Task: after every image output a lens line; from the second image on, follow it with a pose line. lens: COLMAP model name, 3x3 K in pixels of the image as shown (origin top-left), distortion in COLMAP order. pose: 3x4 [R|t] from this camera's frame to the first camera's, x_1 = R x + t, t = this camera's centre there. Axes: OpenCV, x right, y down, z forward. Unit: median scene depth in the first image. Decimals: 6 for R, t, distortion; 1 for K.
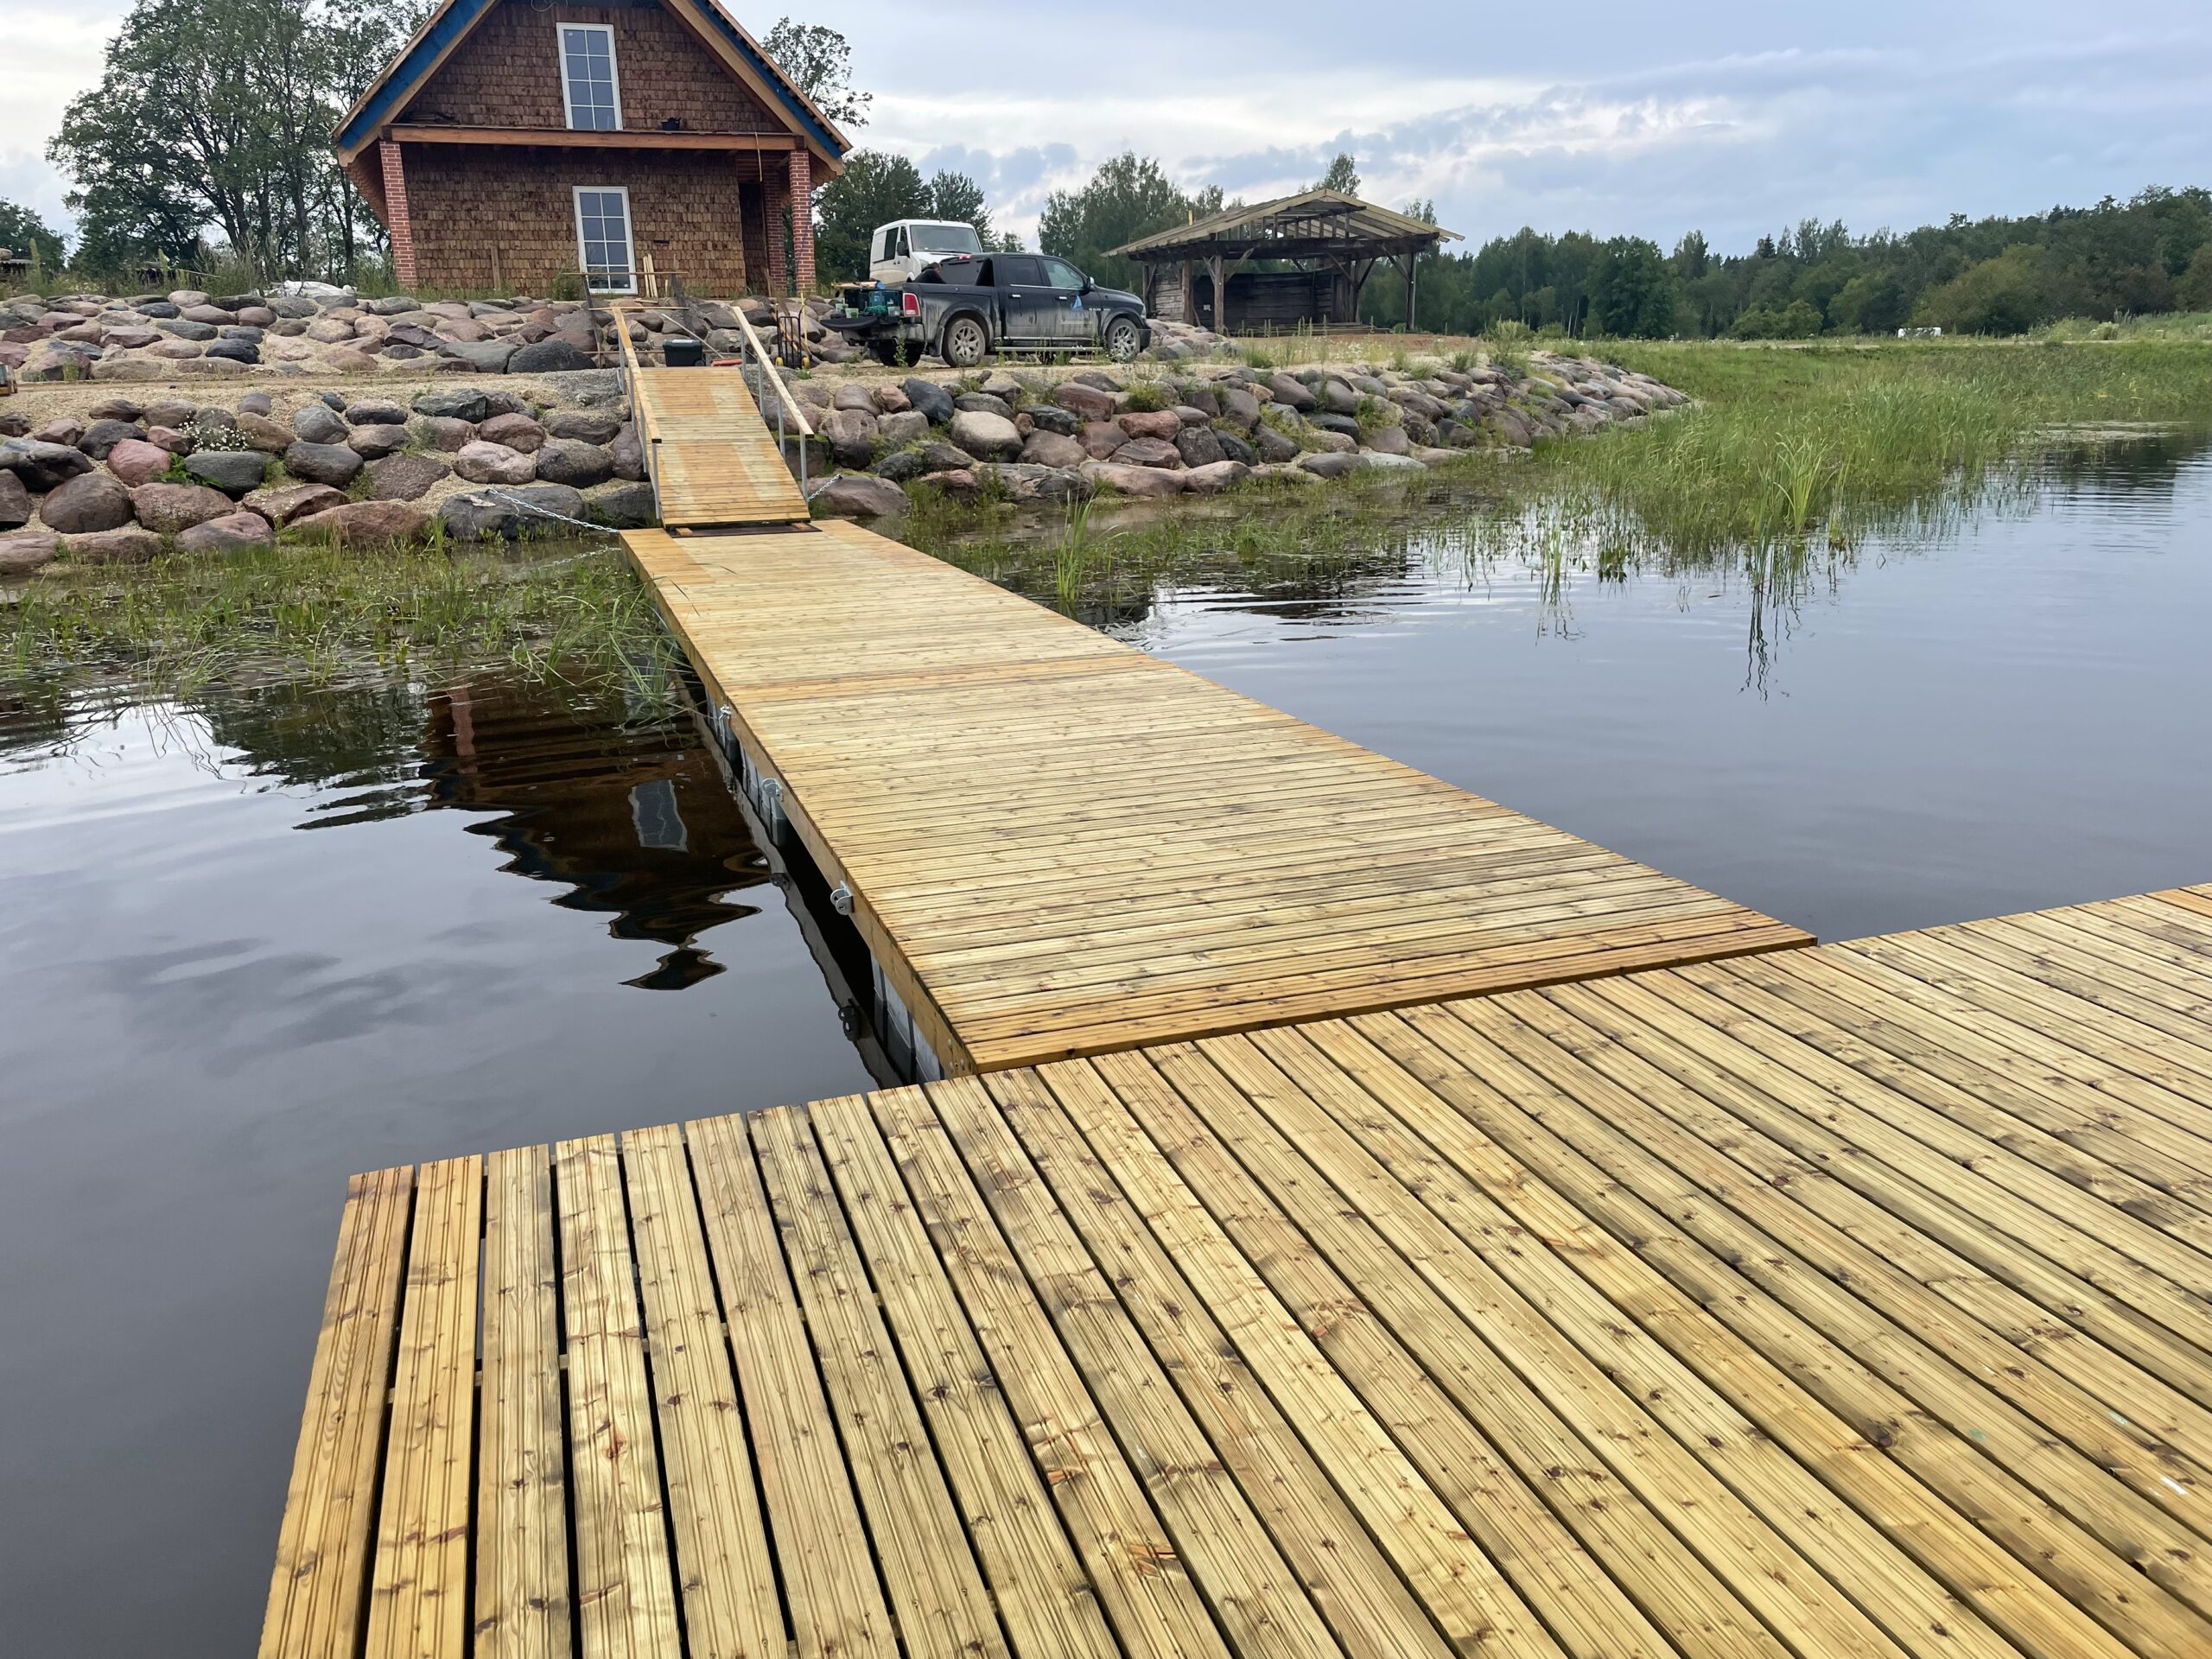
lens RADIAL K [[1674.3, 0, 1126.7], [0, 1674.3, 808.8], [0, 0, 1]] dist [0.089832, -0.119340]
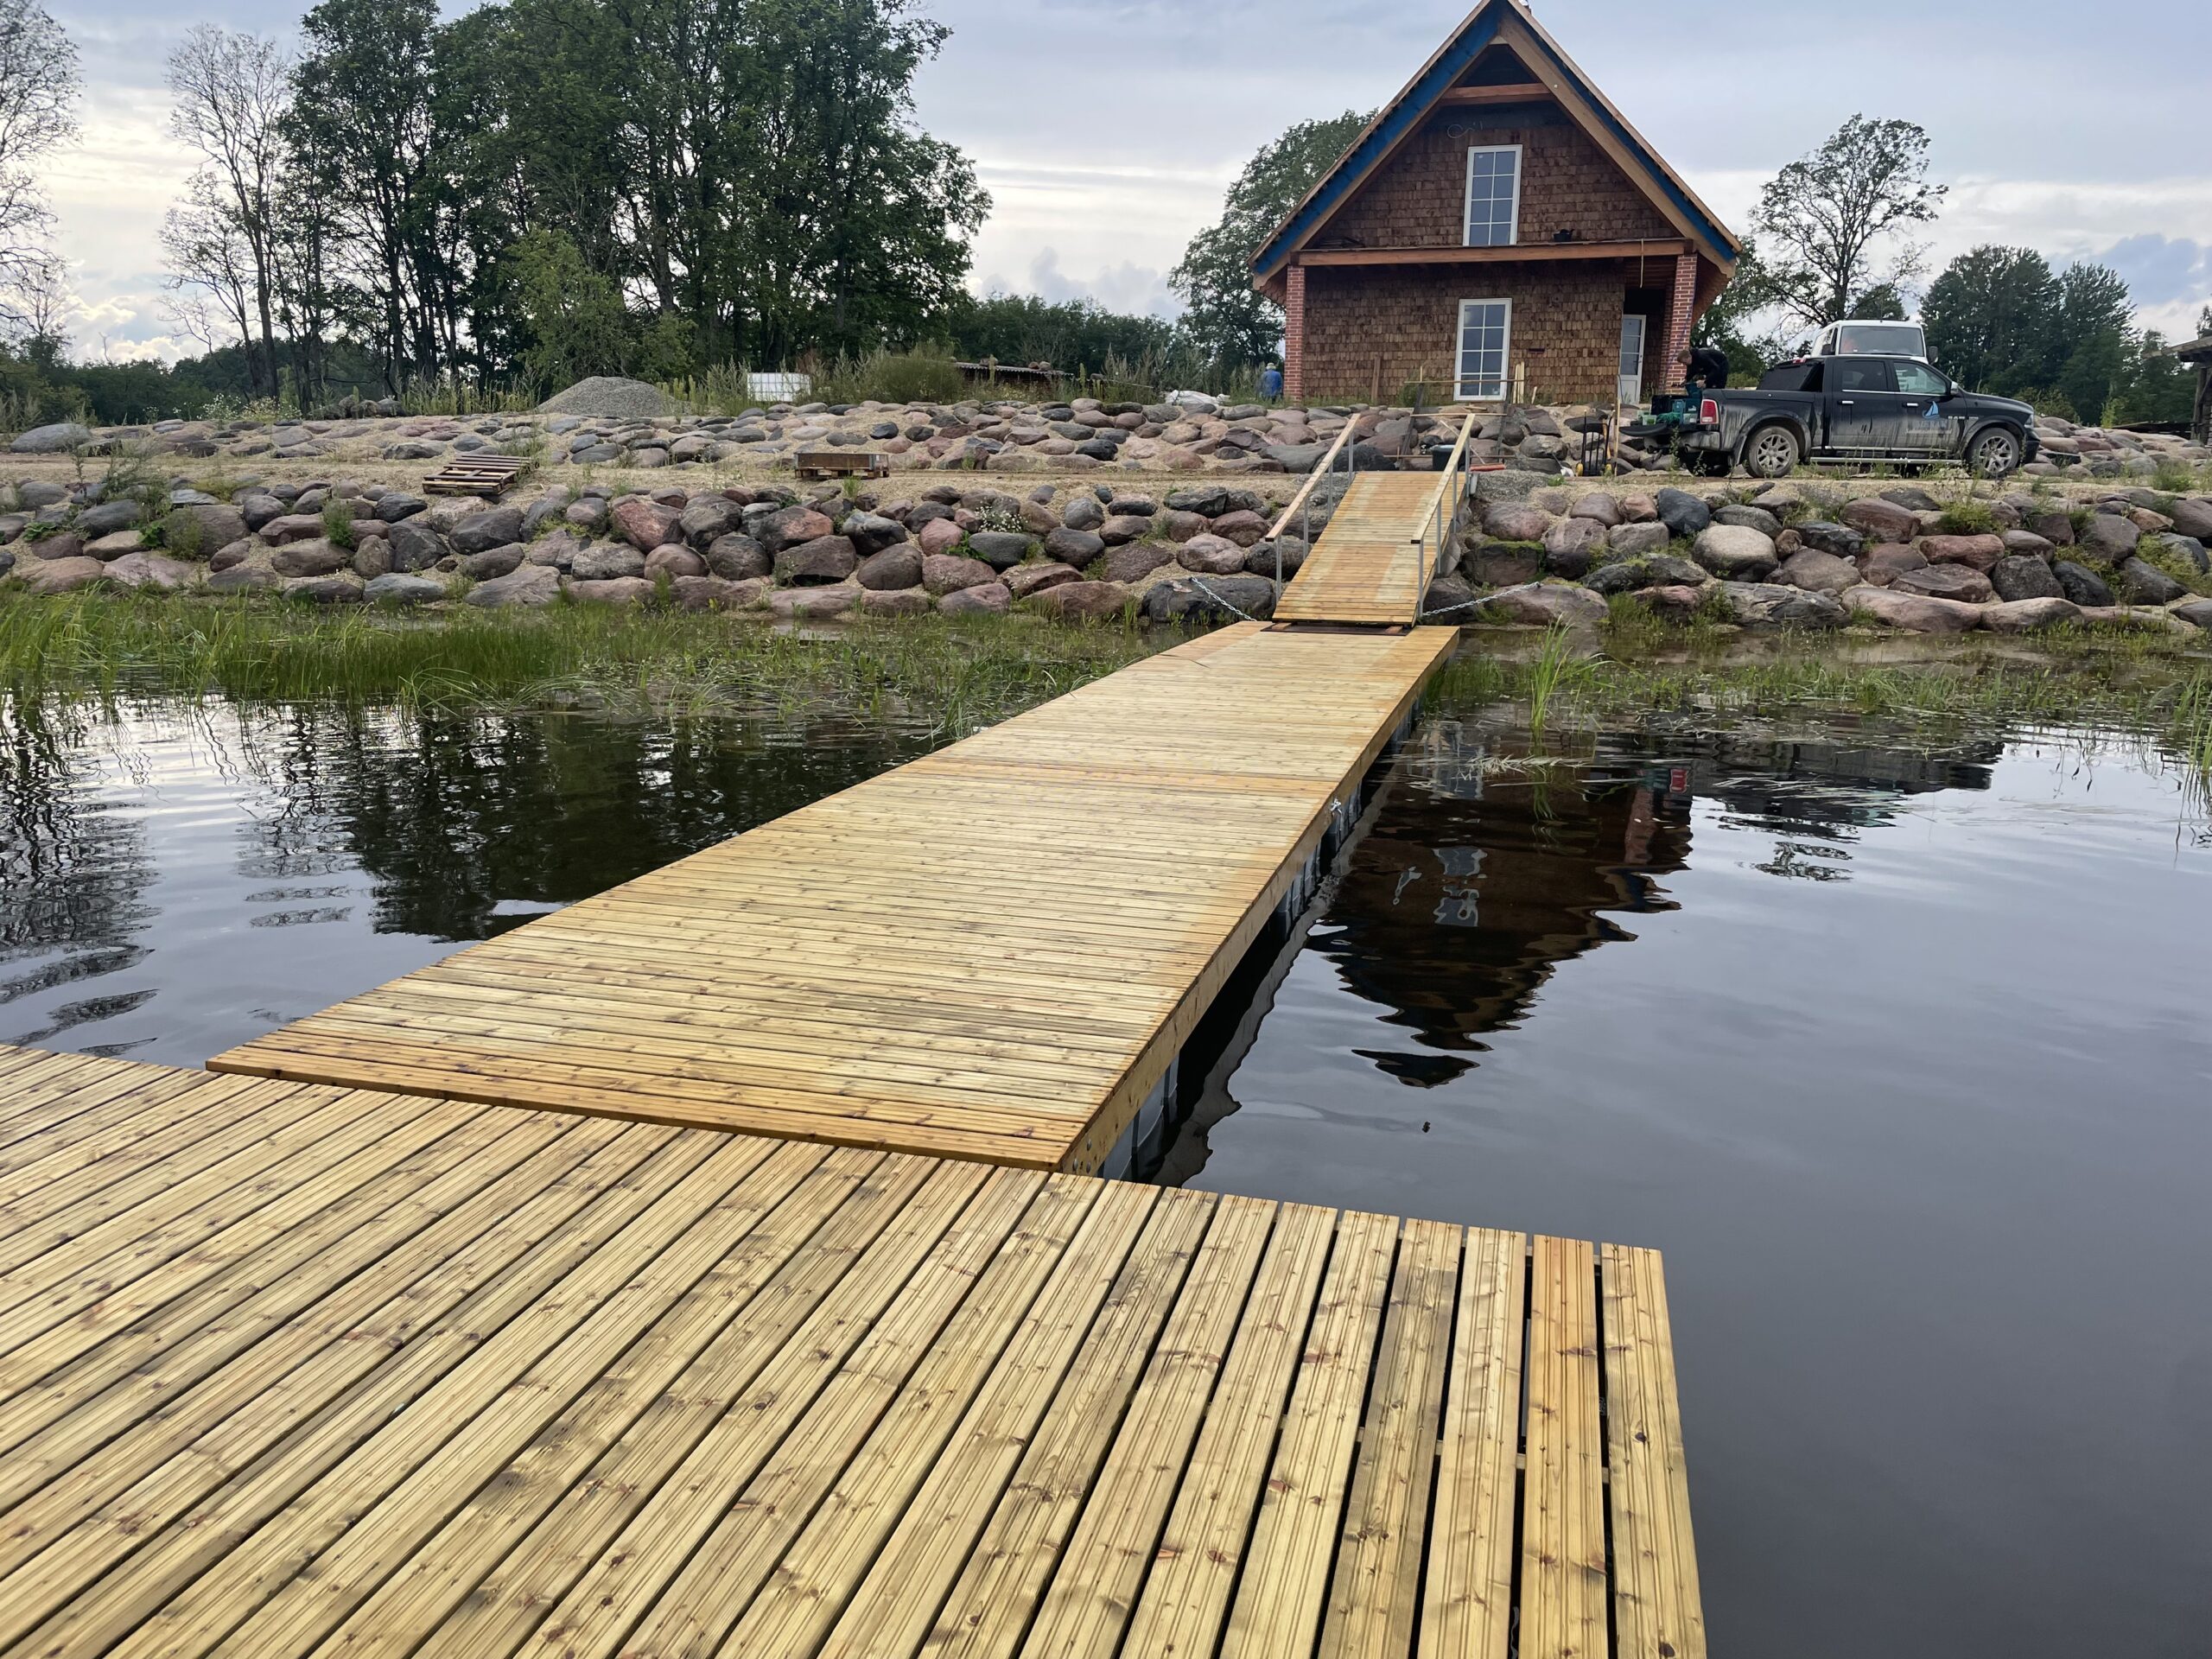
lens RADIAL K [[1674.3, 0, 1095.2], [0, 1674.3, 817.0], [0, 0, 1]] dist [0.089832, -0.119340]
pose [[0.824300, 0.143423, -0.547685, 0.185007], [-0.172357, 0.985034, -0.001455, -0.020685], [0.539279, 0.095597, 0.836683, 0.062892]]
